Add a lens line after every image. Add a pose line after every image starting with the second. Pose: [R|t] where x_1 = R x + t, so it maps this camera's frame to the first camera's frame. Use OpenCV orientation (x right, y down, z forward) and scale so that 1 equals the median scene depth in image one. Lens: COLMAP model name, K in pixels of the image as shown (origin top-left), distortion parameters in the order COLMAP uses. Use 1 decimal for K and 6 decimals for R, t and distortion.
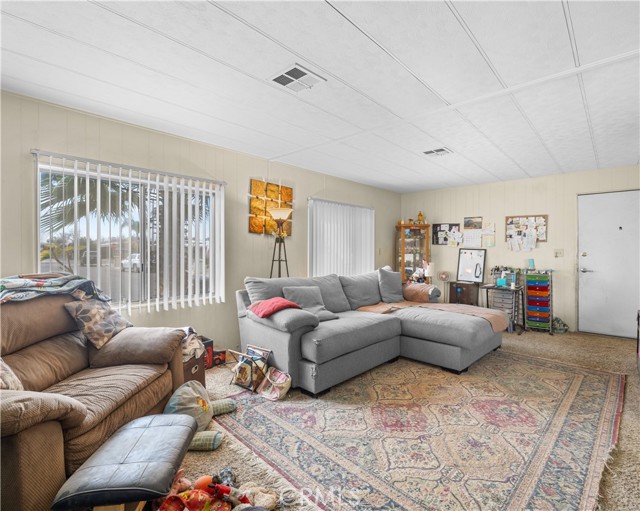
lens RADIAL K [[322.1, 0, 318.8], [0, 322.1, 251.4], [0, 0, 1]] dist [-0.000515, -0.000088]
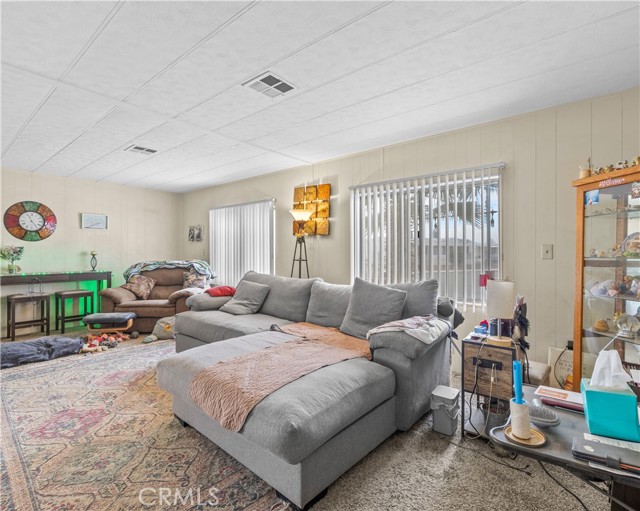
lens RADIAL K [[322.1, 0, 318.8], [0, 322.1, 251.4], [0, 0, 1]] dist [-0.000515, -0.000088]
pose [[0.059189, -0.003835, -0.998239, 0.829856], [-0.004841, 0.999980, -0.004129, 0.004015], [0.998235, 0.005076, 0.059169, 0.892327]]
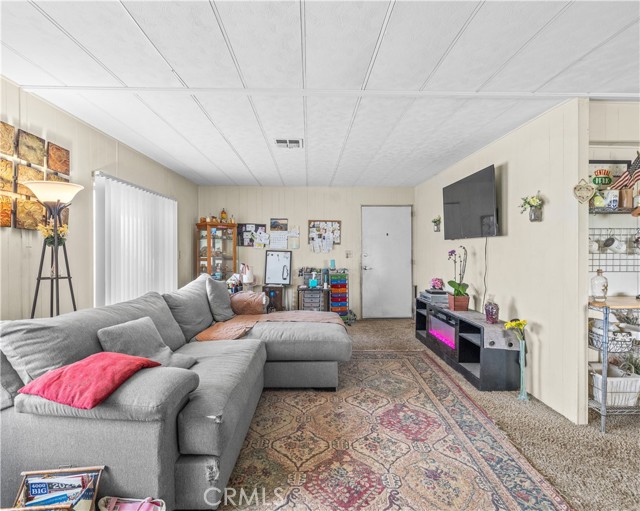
lens RADIAL K [[322.1, 0, 318.8], [0, 322.1, 251.4], [0, 0, 1]] dist [-0.000515, -0.000088]
pose [[0.712170, -0.010738, 0.701925, -0.164592], [0.007607, 0.999942, 0.007579, -0.015597], [-0.701966, -0.000058, 0.712211, 0.264619]]
